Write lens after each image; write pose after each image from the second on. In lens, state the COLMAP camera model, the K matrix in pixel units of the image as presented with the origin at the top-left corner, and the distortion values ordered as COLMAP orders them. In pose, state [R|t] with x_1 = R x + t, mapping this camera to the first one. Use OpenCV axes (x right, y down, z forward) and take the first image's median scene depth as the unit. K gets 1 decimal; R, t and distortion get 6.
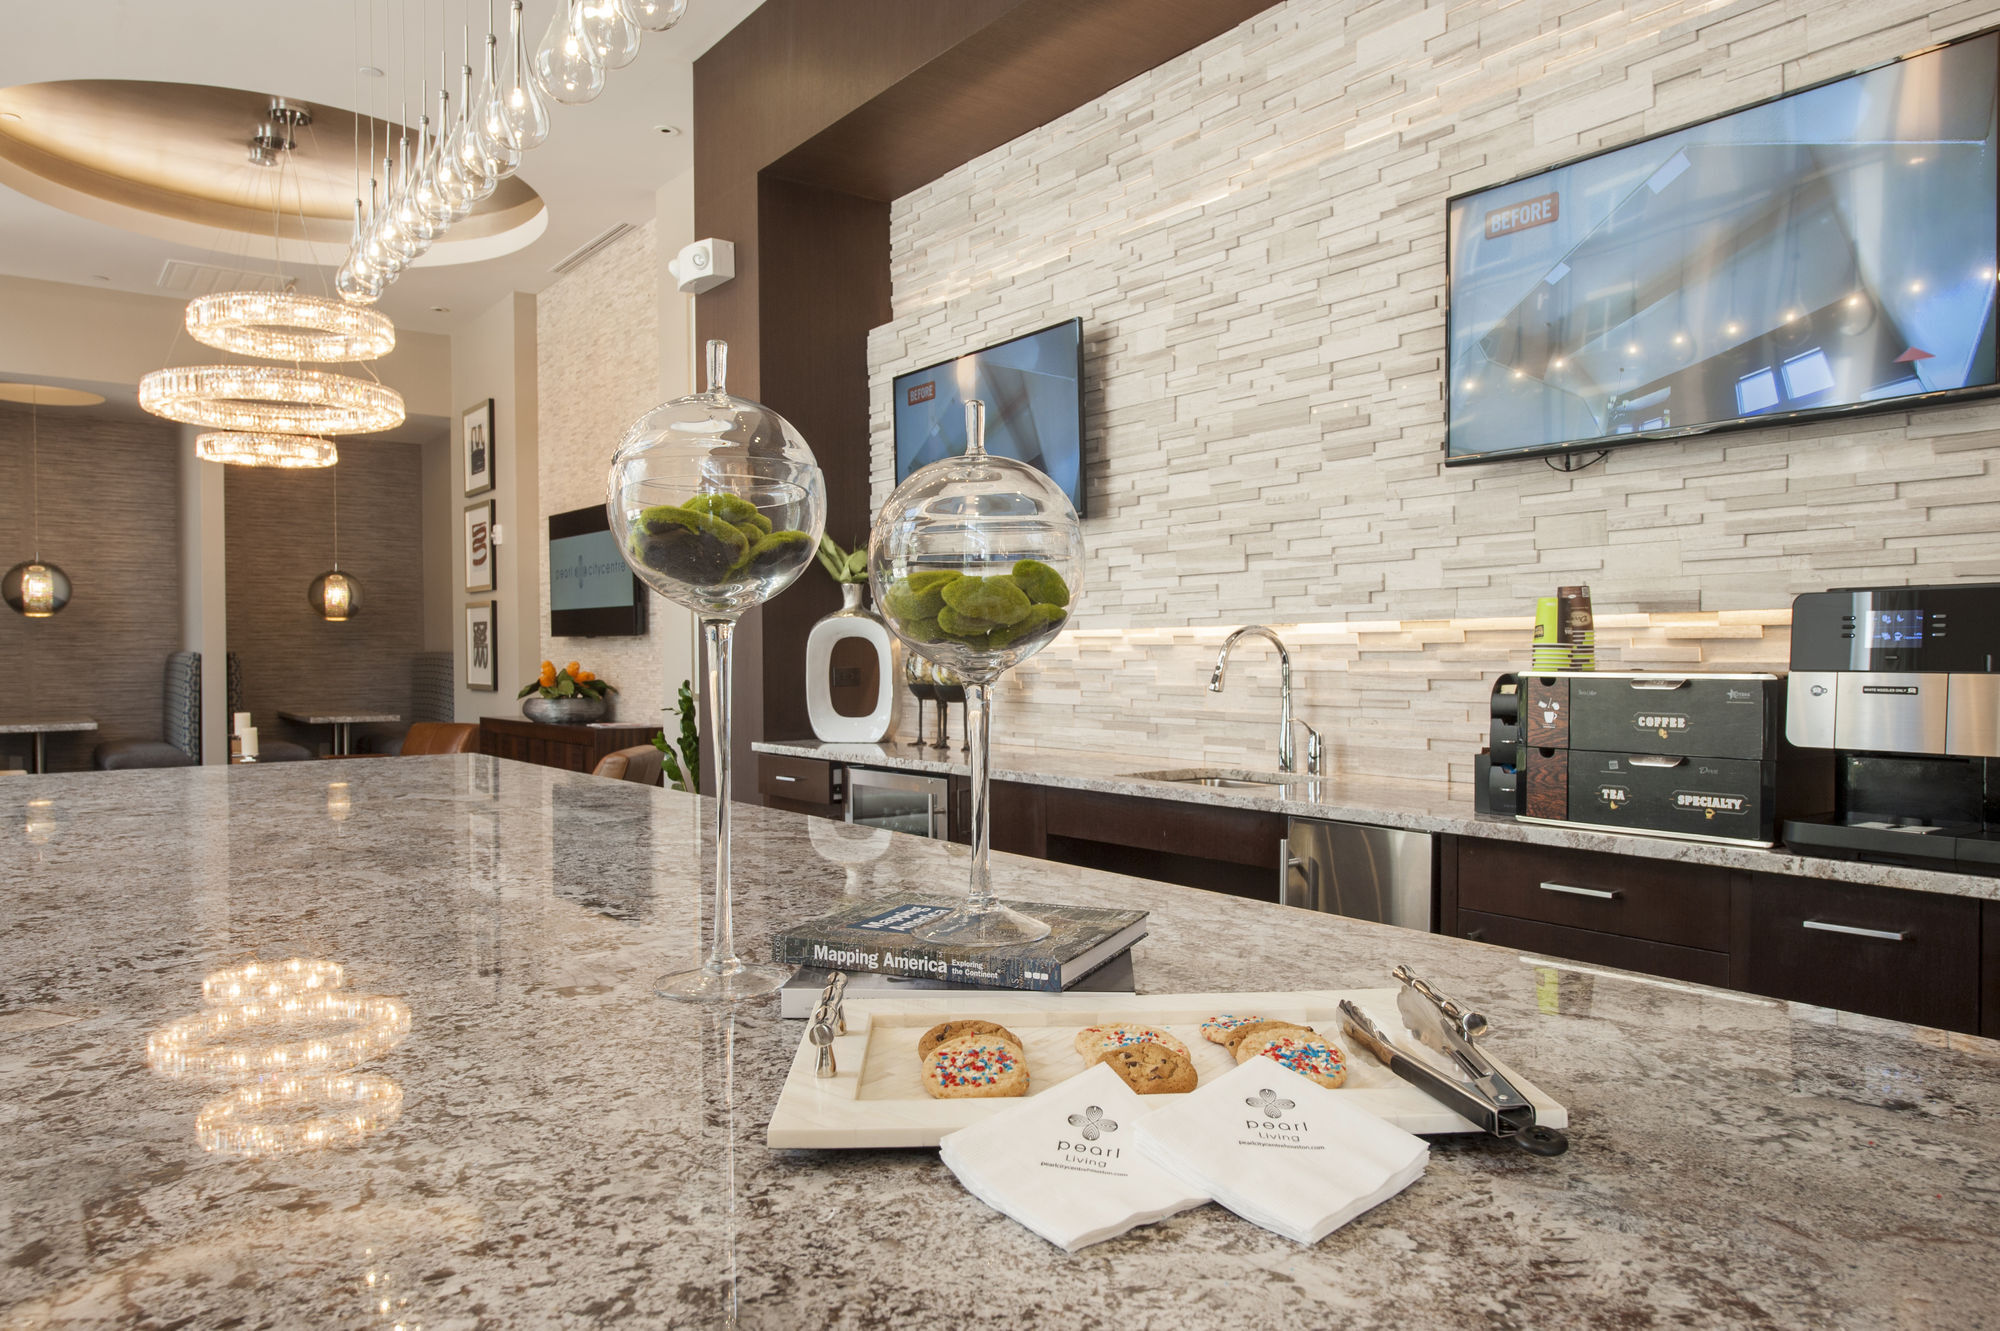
lens RADIAL K [[1323.7, 0, 999.3], [0, 1323.7, 675.8], [0, 0, 1]] dist [0.002019, -0.002007]
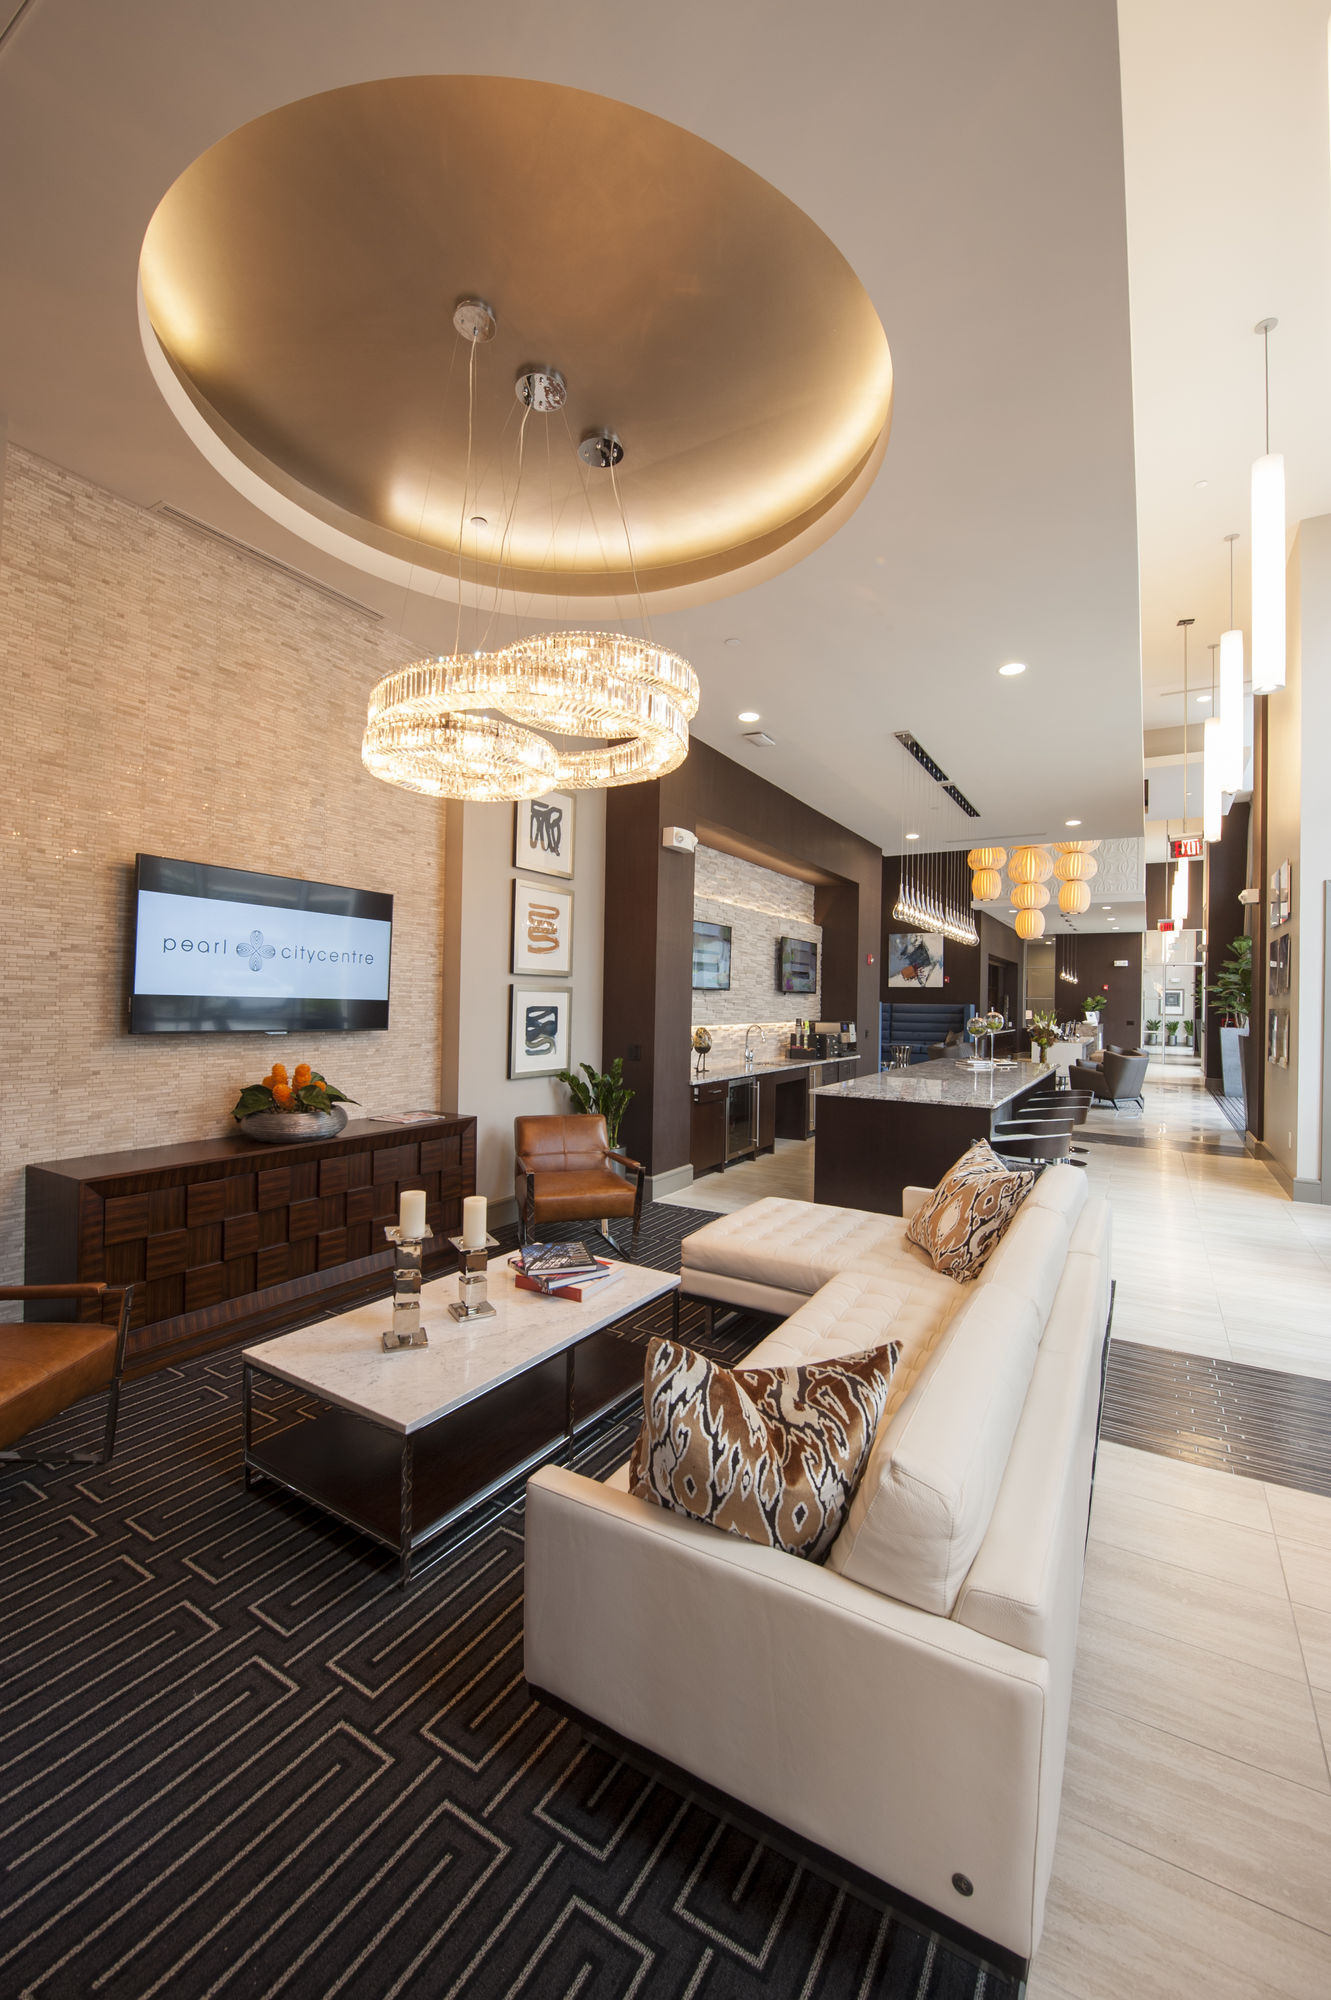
lens RADIAL K [[797.8, 0, 671.8], [0, 797.8, 985.3], [0, 0, 1]] dist [-0.010312, -0.003677]
pose [[-0.366735, 0.012482, 0.930242, -2.295633], [-0.005858, 0.999859, -0.015726, -0.142815], [-0.930307, -0.011216, -0.366611, 2.538649]]
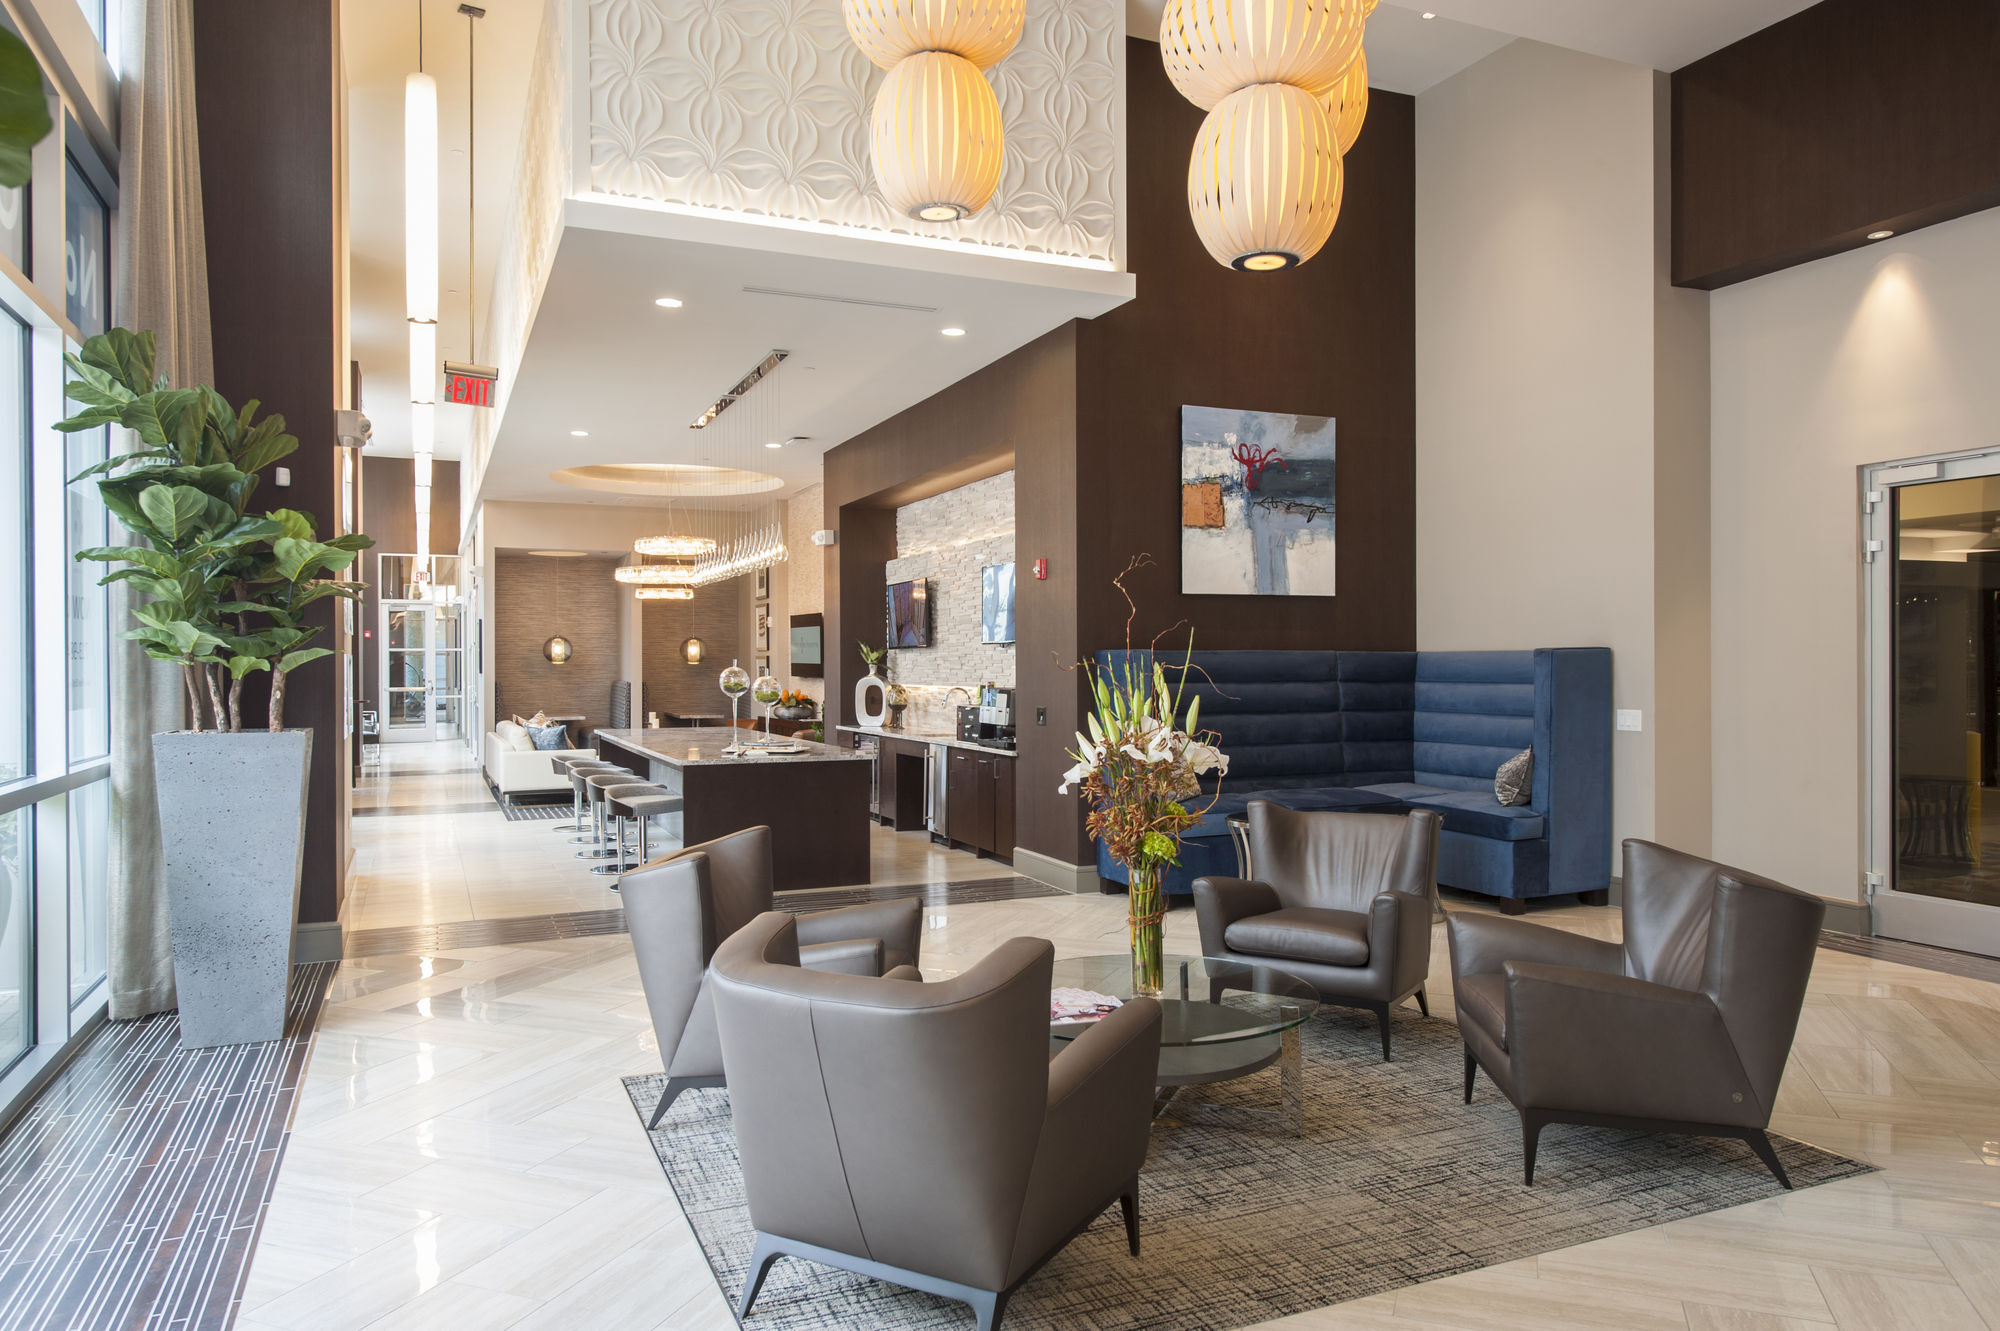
lens RADIAL K [[1318.7, 0, 1006.1], [0, 1318.7, 671.6], [0, 0, 1]] dist [0.008936, -0.006261]
pose [[0.972207, 0.005324, -0.234061, 1.262873], [-0.007712, 0.999927, -0.009286, -0.057954], [0.233995, 0.010832, 0.972177, -2.451007]]
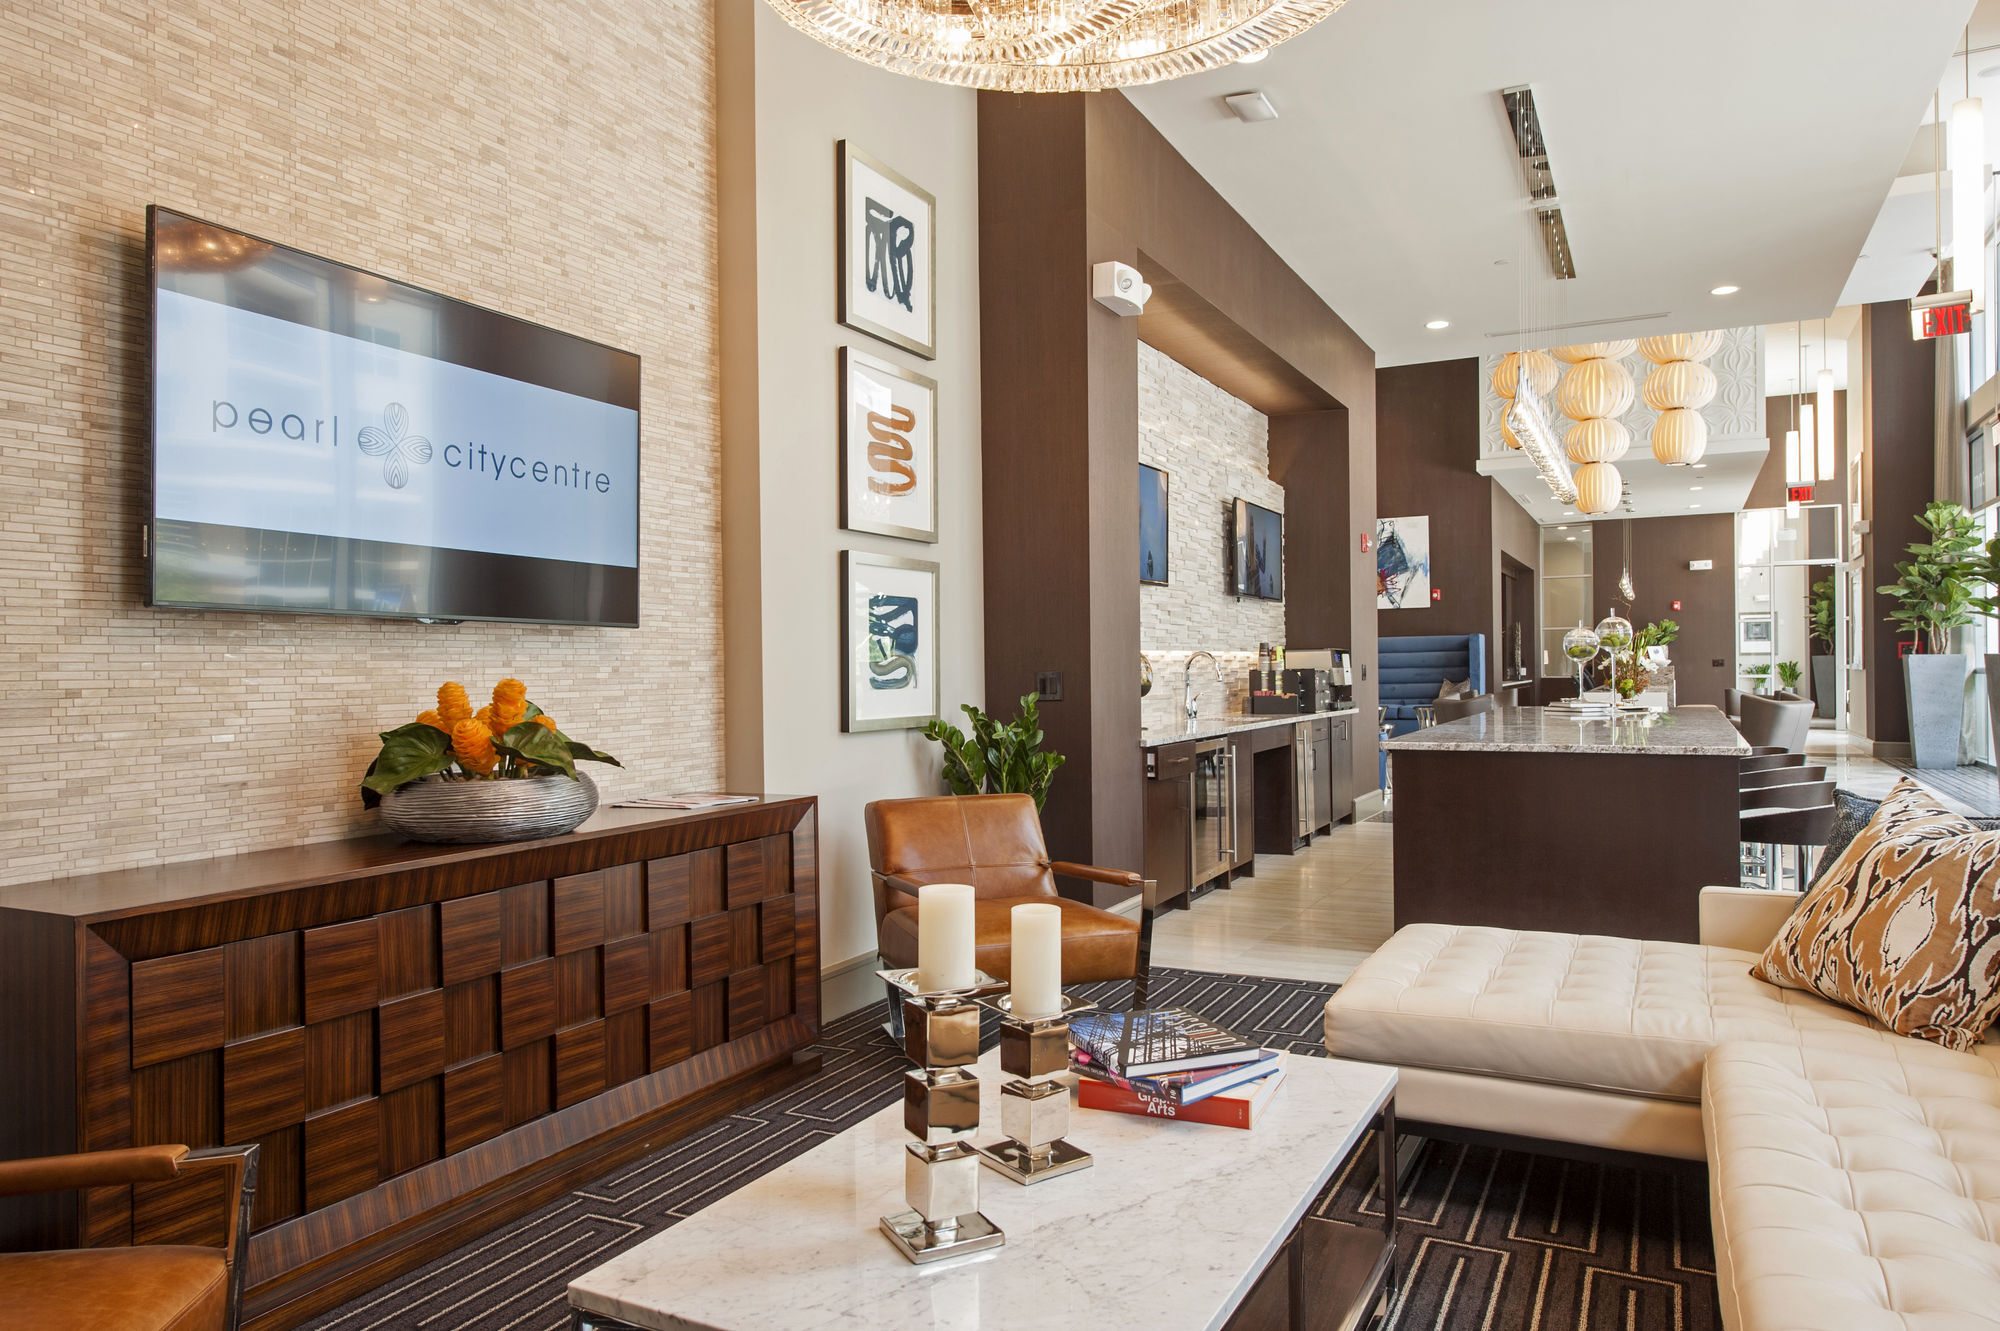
lens RADIAL K [[1321.9, 0, 1013.7], [0, 1321.9, 653.9], [0, 0, 1]] dist [0.004093, 0.001352]
pose [[-0.441274, 0.014022, 0.897263, -1.971298], [0.020894, 0.999767, -0.005349, -0.039926], [-0.897129, 0.016387, -0.441464, 2.718035]]
